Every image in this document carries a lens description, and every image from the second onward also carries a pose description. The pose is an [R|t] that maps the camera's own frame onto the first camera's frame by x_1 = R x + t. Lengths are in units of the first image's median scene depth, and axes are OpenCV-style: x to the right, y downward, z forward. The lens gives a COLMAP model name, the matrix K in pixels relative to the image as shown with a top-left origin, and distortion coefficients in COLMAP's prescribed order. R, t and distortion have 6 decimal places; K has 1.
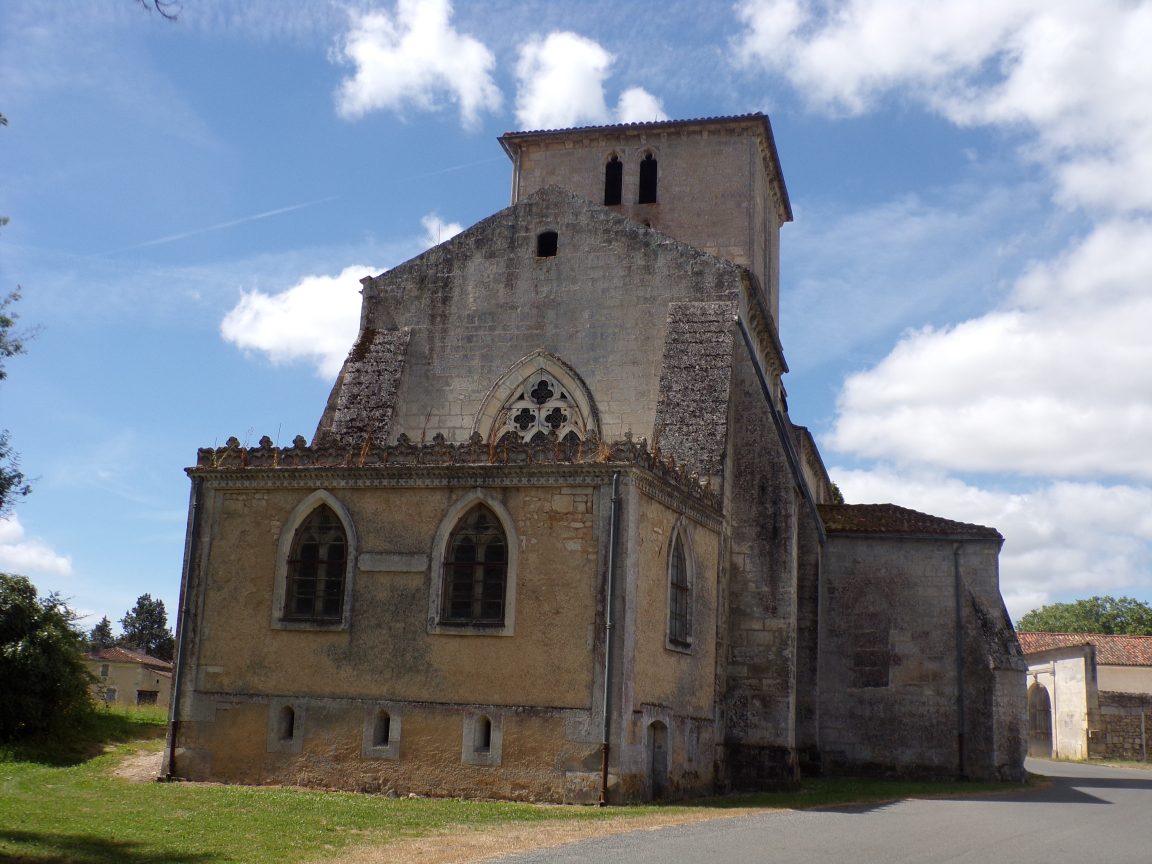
lens RADIAL K [[1340.2, 0, 576.0], [0, 1340.2, 432.0], [0, 0, 1]] dist [-0.096766, 0.012312]
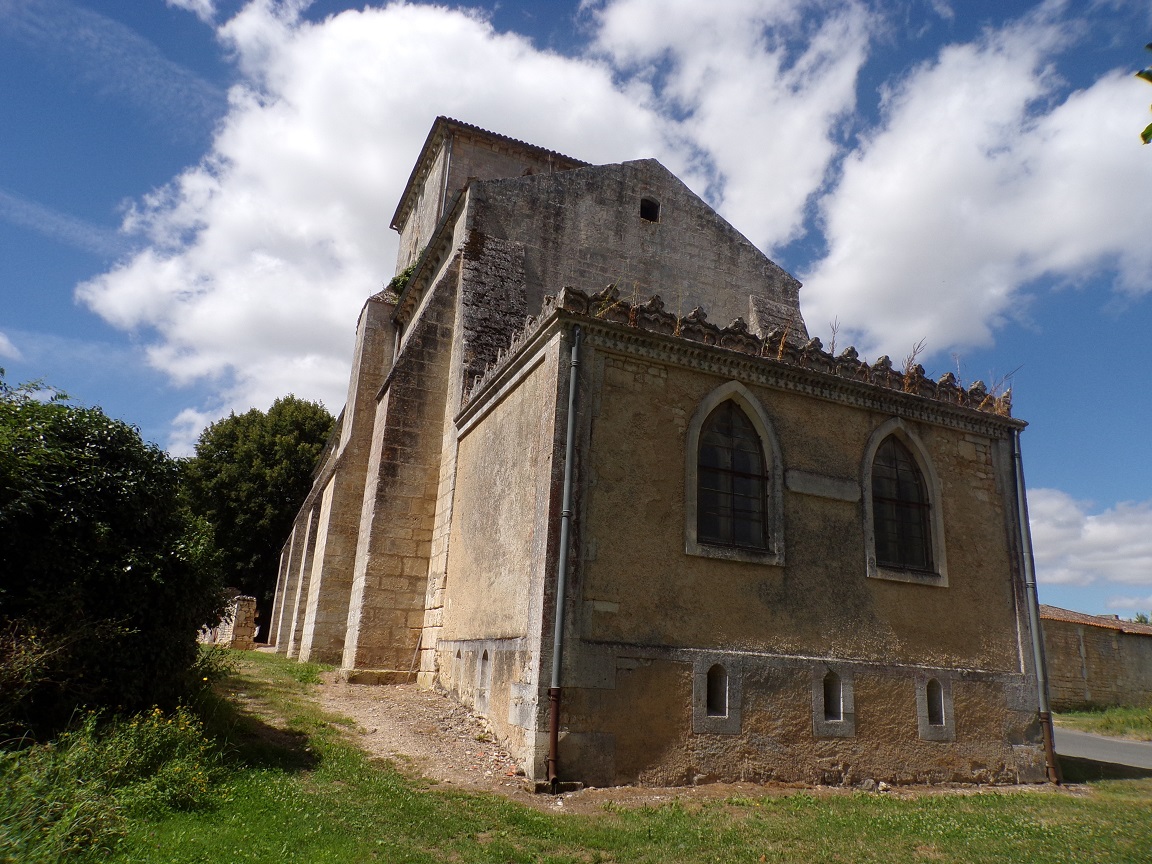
lens RADIAL K [[782.9, 0, 576.0], [0, 782.9, 432.0], [0, 0, 1]] dist [-0.005388, 0.006132]
pose [[0.775718, 0.183508, 0.603810, -0.547327], [-0.164021, 0.982534, -0.087890, 0.131002], [-0.609393, -0.030859, 0.792268, 0.707573]]
